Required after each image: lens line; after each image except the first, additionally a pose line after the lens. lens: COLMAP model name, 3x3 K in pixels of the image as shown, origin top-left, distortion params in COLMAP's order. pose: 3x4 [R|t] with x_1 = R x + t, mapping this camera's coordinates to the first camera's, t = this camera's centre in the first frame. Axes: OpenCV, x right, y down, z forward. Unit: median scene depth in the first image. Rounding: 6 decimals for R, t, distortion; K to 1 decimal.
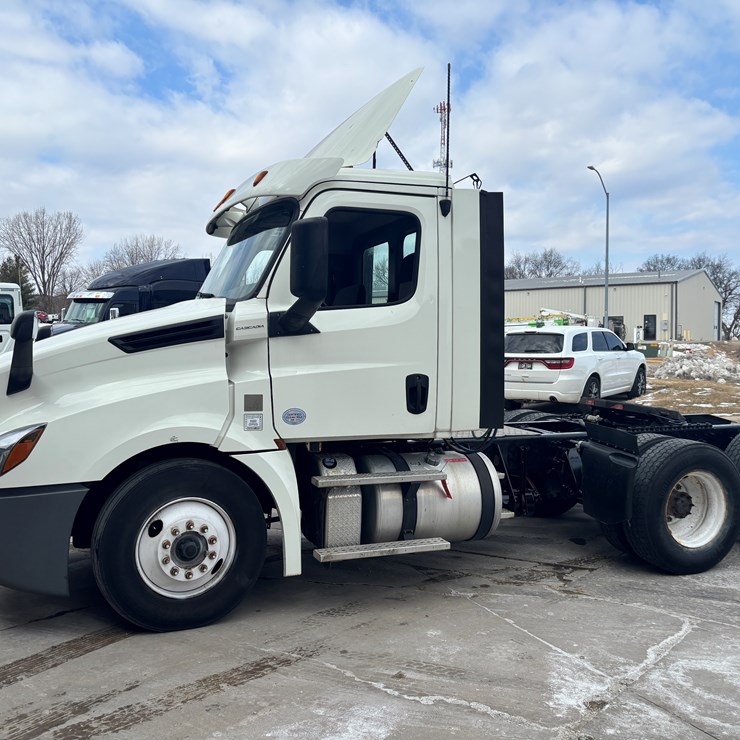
lens RADIAL K [[756.2, 0, 370.0], [0, 756.2, 370.0], [0, 0, 1]] dist [0.024383, 0.024966]
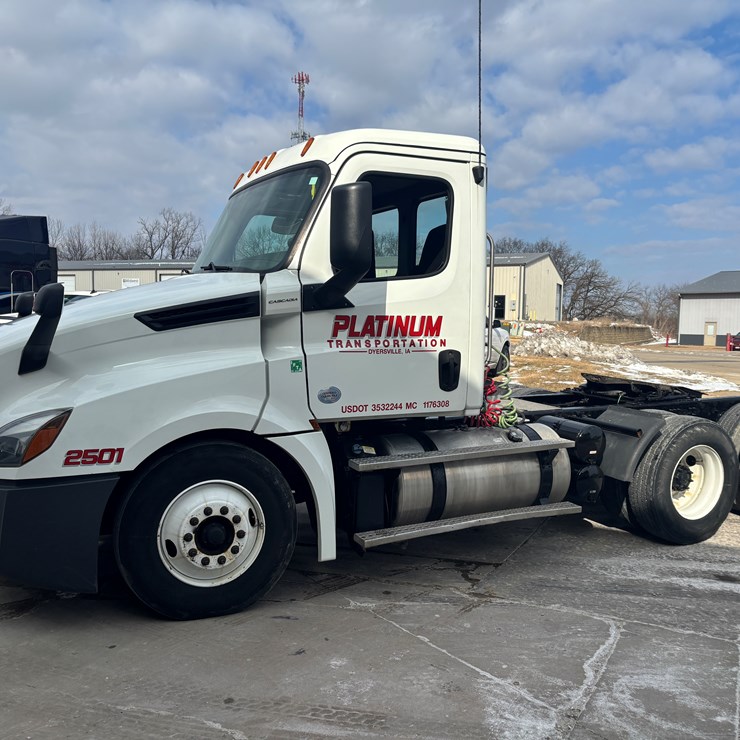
lens RADIAL K [[756.2, 0, 370.0], [0, 756.2, 370.0], [0, 0, 1]] dist [0.024383, 0.024966]
pose [[0.981802, 0.002641, 0.189891, -0.033433], [-0.008451, 0.999520, 0.029792, 0.005668], [-0.189721, -0.030855, 0.981353, 0.173410]]
